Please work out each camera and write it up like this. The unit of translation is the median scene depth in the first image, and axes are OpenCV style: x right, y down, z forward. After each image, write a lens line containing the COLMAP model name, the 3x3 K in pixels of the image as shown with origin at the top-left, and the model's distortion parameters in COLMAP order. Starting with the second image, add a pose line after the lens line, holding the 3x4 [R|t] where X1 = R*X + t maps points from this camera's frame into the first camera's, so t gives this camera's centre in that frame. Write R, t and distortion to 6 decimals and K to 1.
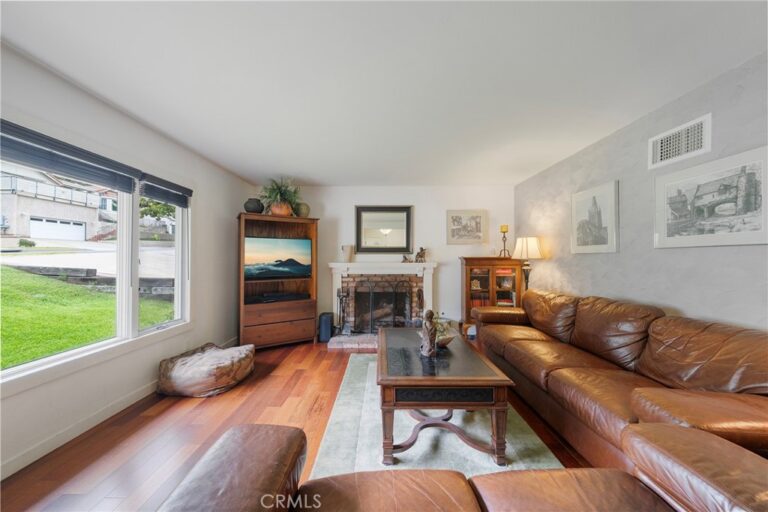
lens RADIAL K [[266.0, 0, 383.3], [0, 266.0, 258.6], [0, 0, 1]] dist [0.000226, -0.000030]
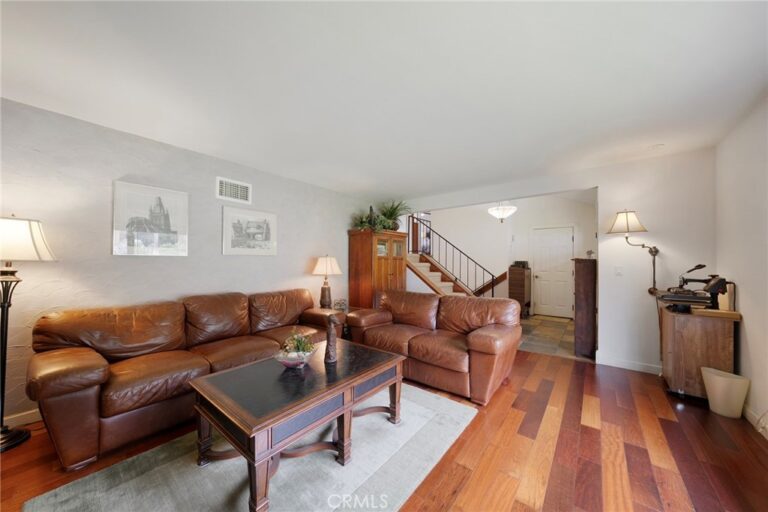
lens RADIAL K [[266.0, 0, 384.9], [0, 266.0, 258.4], [0, 0, 1]] dist [0.000226, -0.000030]
pose [[-0.780763, 0.002768, 0.624821, -0.645991], [-0.006831, 0.999893, -0.012965, -0.004494], [-0.624790, -0.014391, -0.780660, 1.754548]]
